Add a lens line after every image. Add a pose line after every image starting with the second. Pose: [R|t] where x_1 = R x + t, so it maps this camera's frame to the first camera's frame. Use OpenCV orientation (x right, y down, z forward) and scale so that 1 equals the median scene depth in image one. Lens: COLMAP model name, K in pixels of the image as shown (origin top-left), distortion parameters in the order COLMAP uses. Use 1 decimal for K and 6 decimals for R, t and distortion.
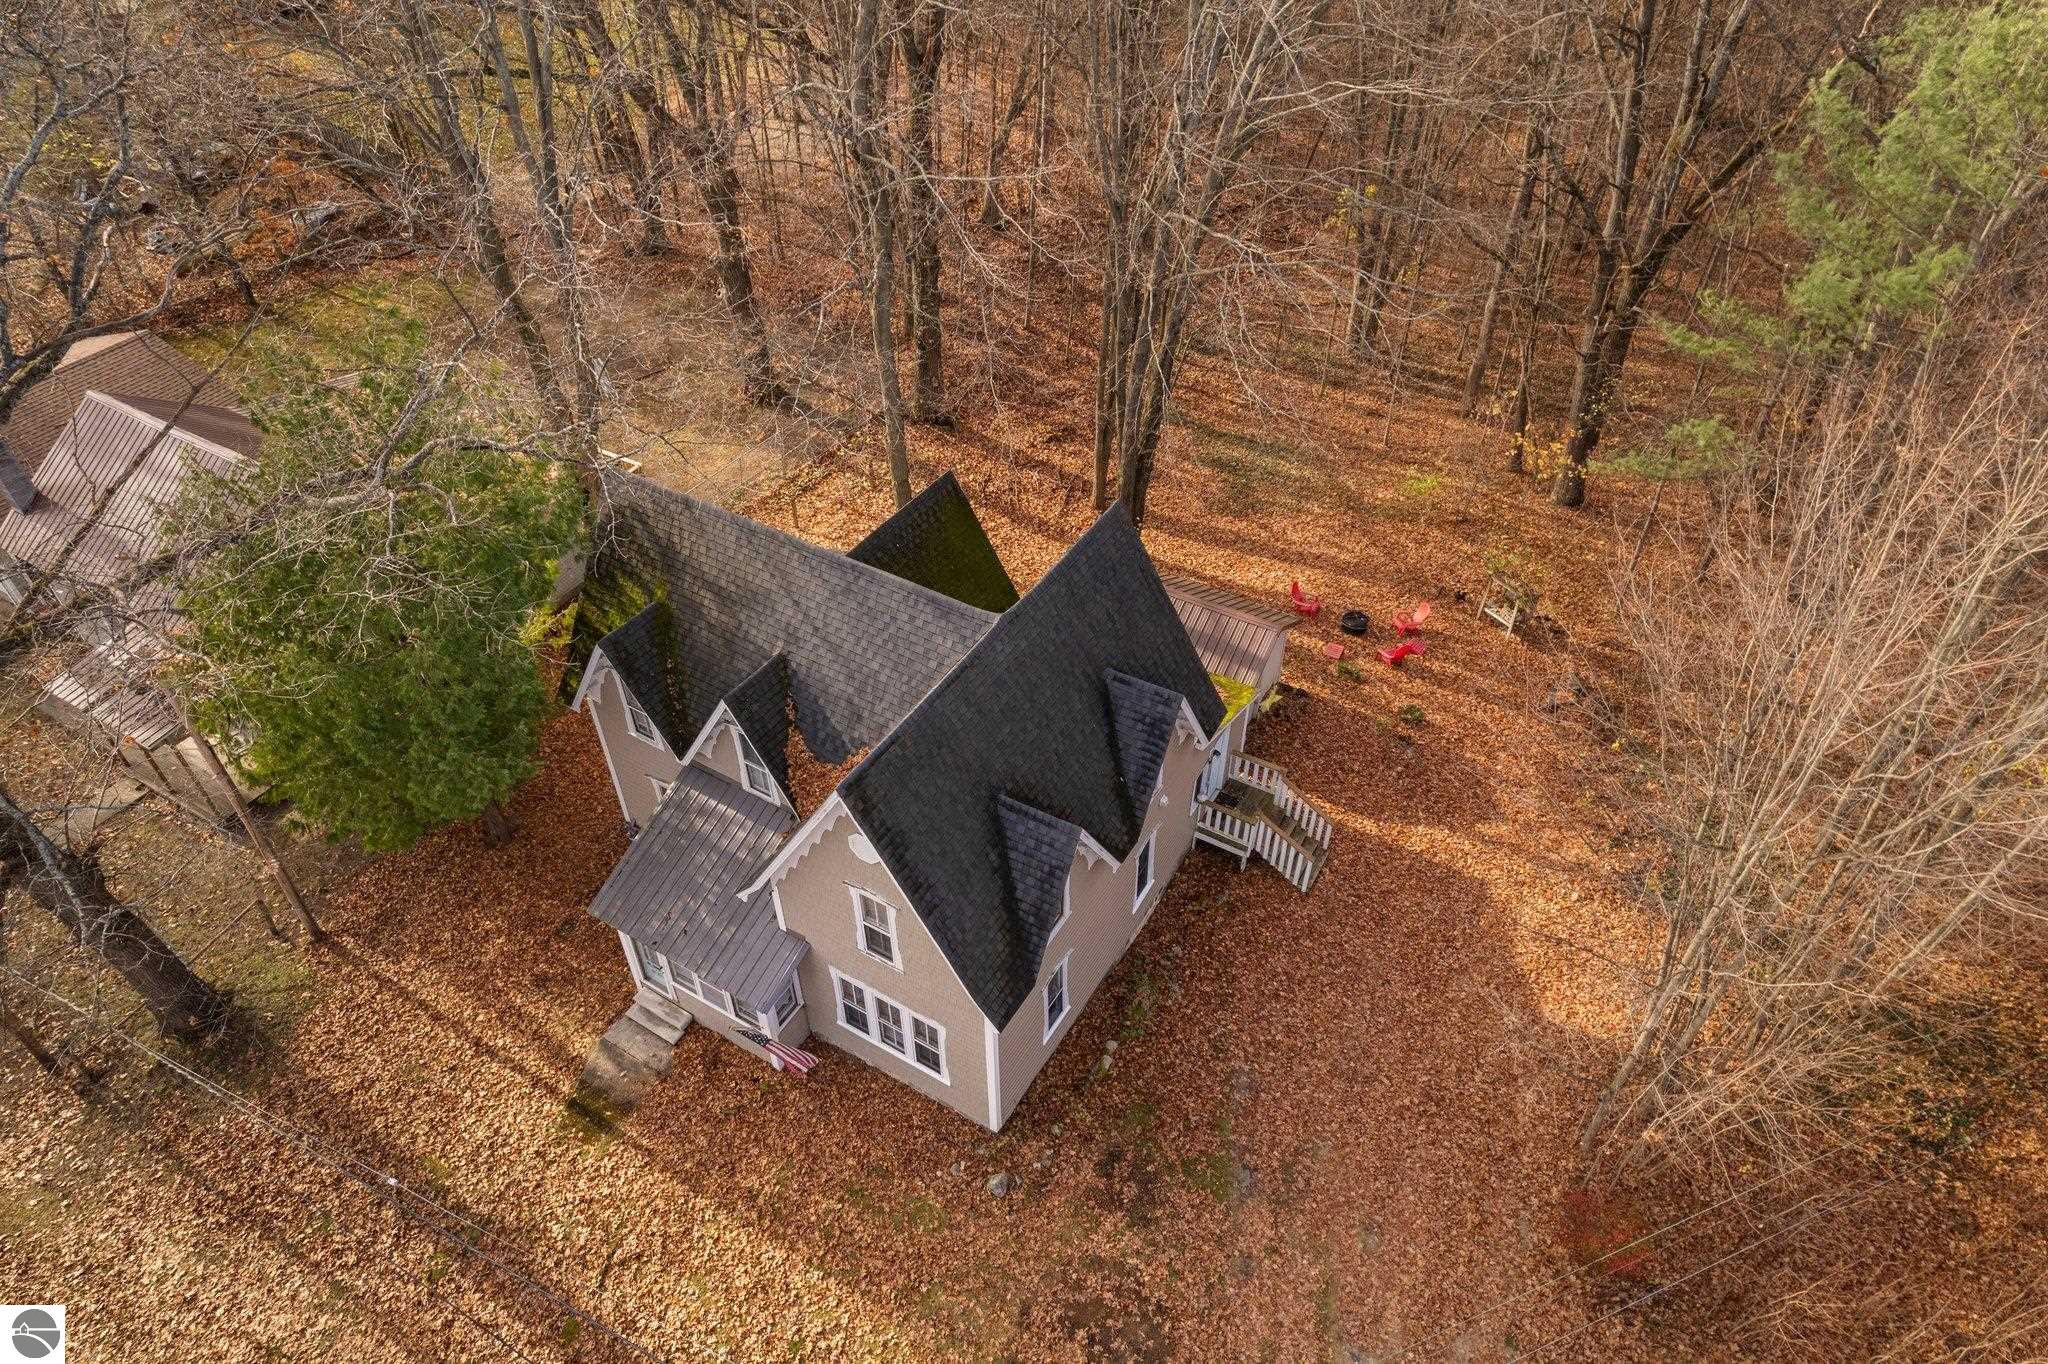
lens RADIAL K [[1319.0, 0, 1028.1], [0, 1319.0, 715.3], [0, 0, 1]] dist [-0.017984, 0.047539]
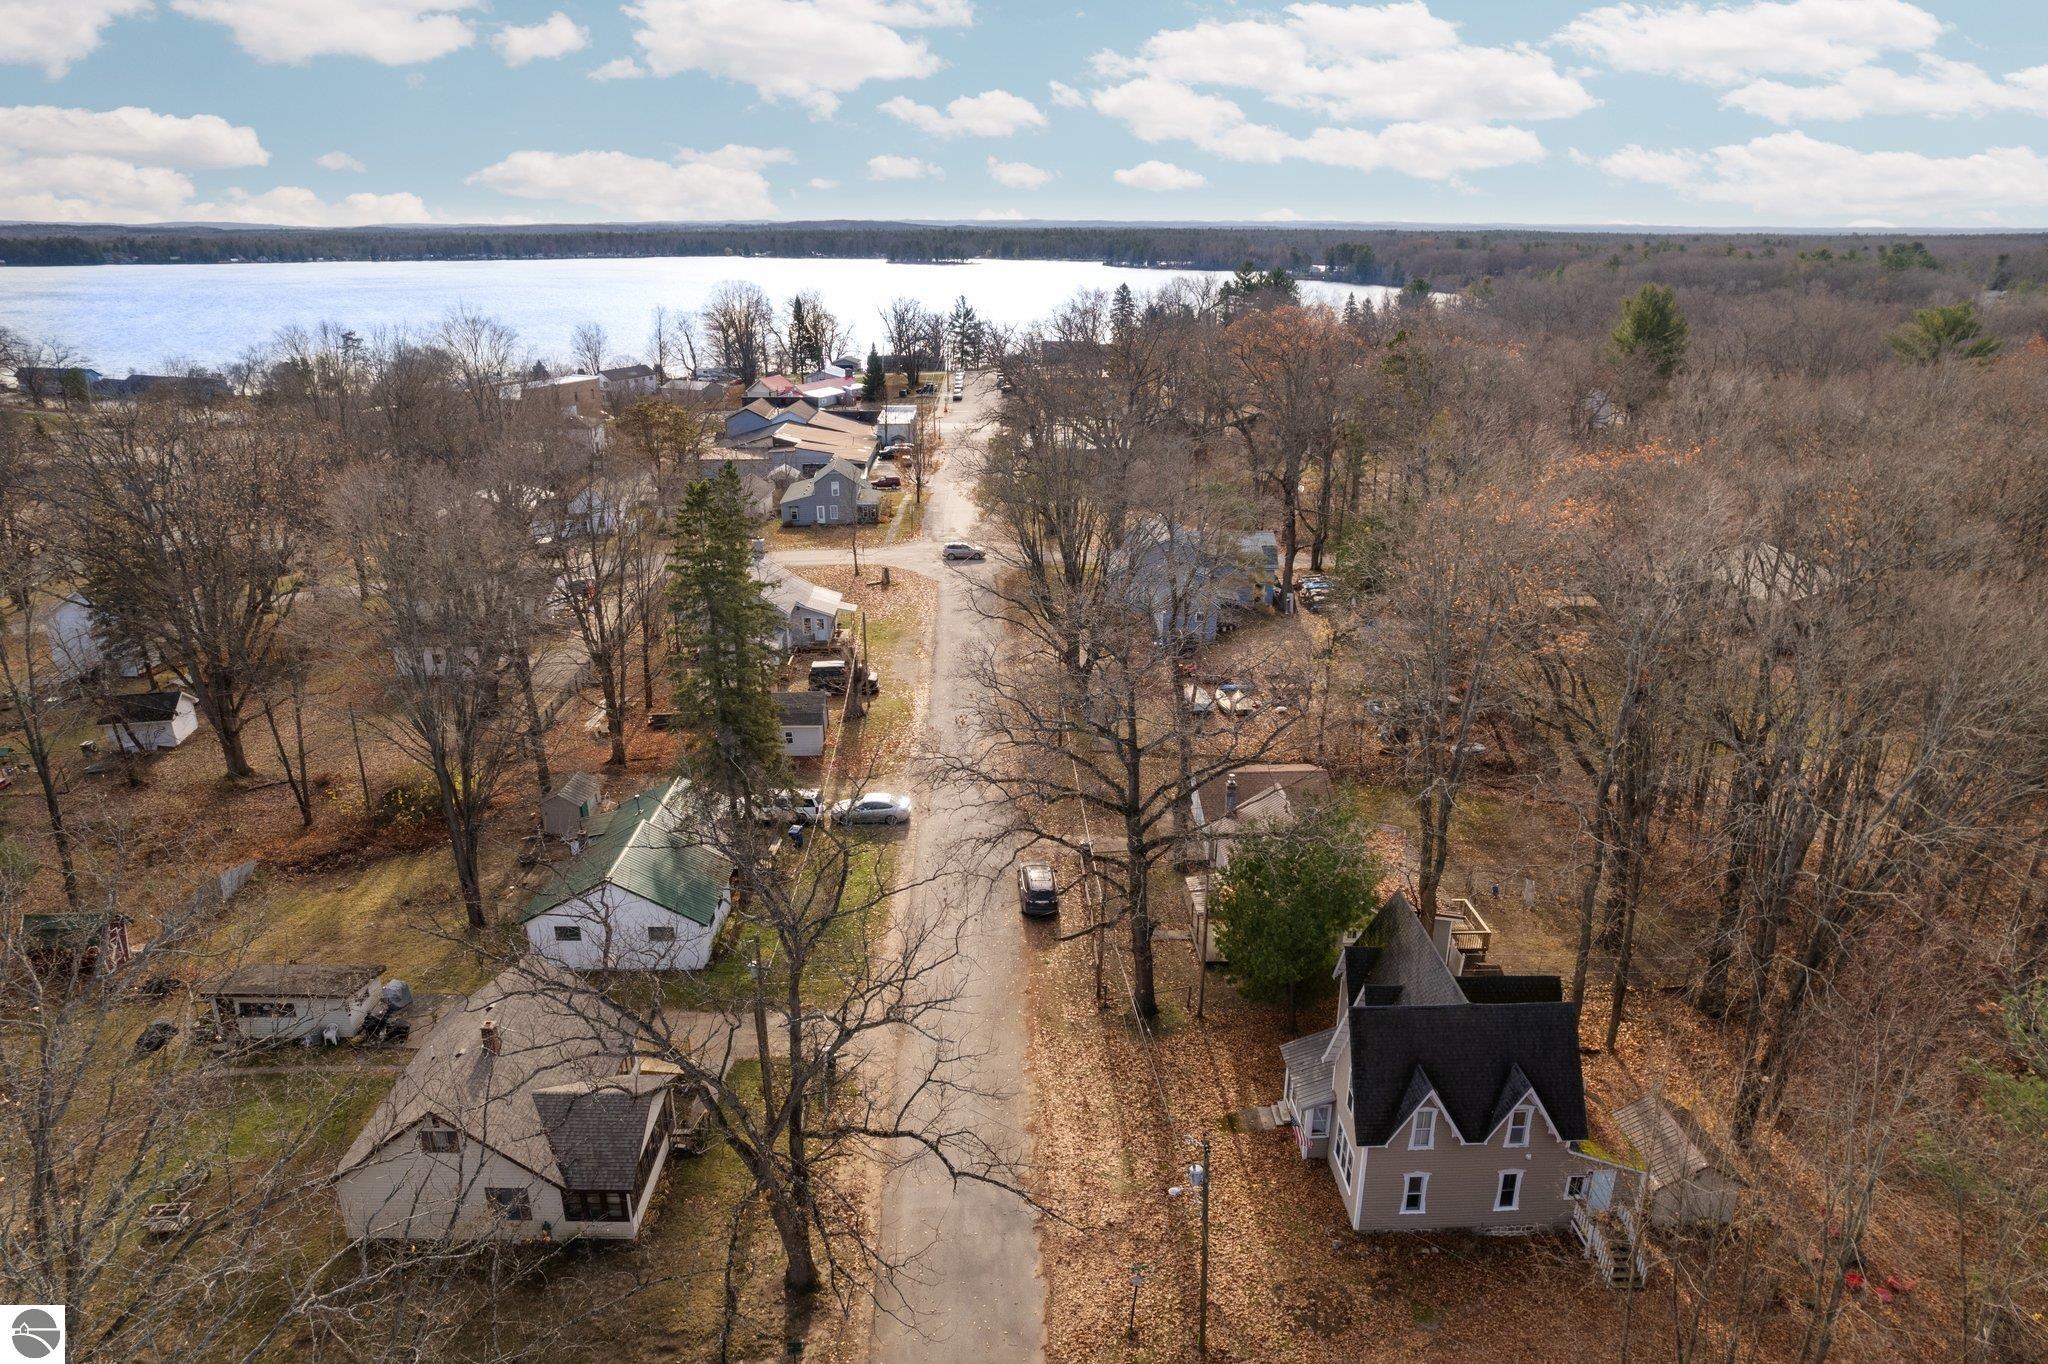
lens RADIAL K [[1409.6, 0, 1017.9], [0, 1409.6, 730.3], [0, 0, 1]] dist [-0.006413, 0.062115]
pose [[0.550546, 0.319720, -0.771154, 1.128260], [-0.581455, 0.809693, -0.079418, 0.164277], [0.599006, 0.492114, 0.631676, -1.079797]]
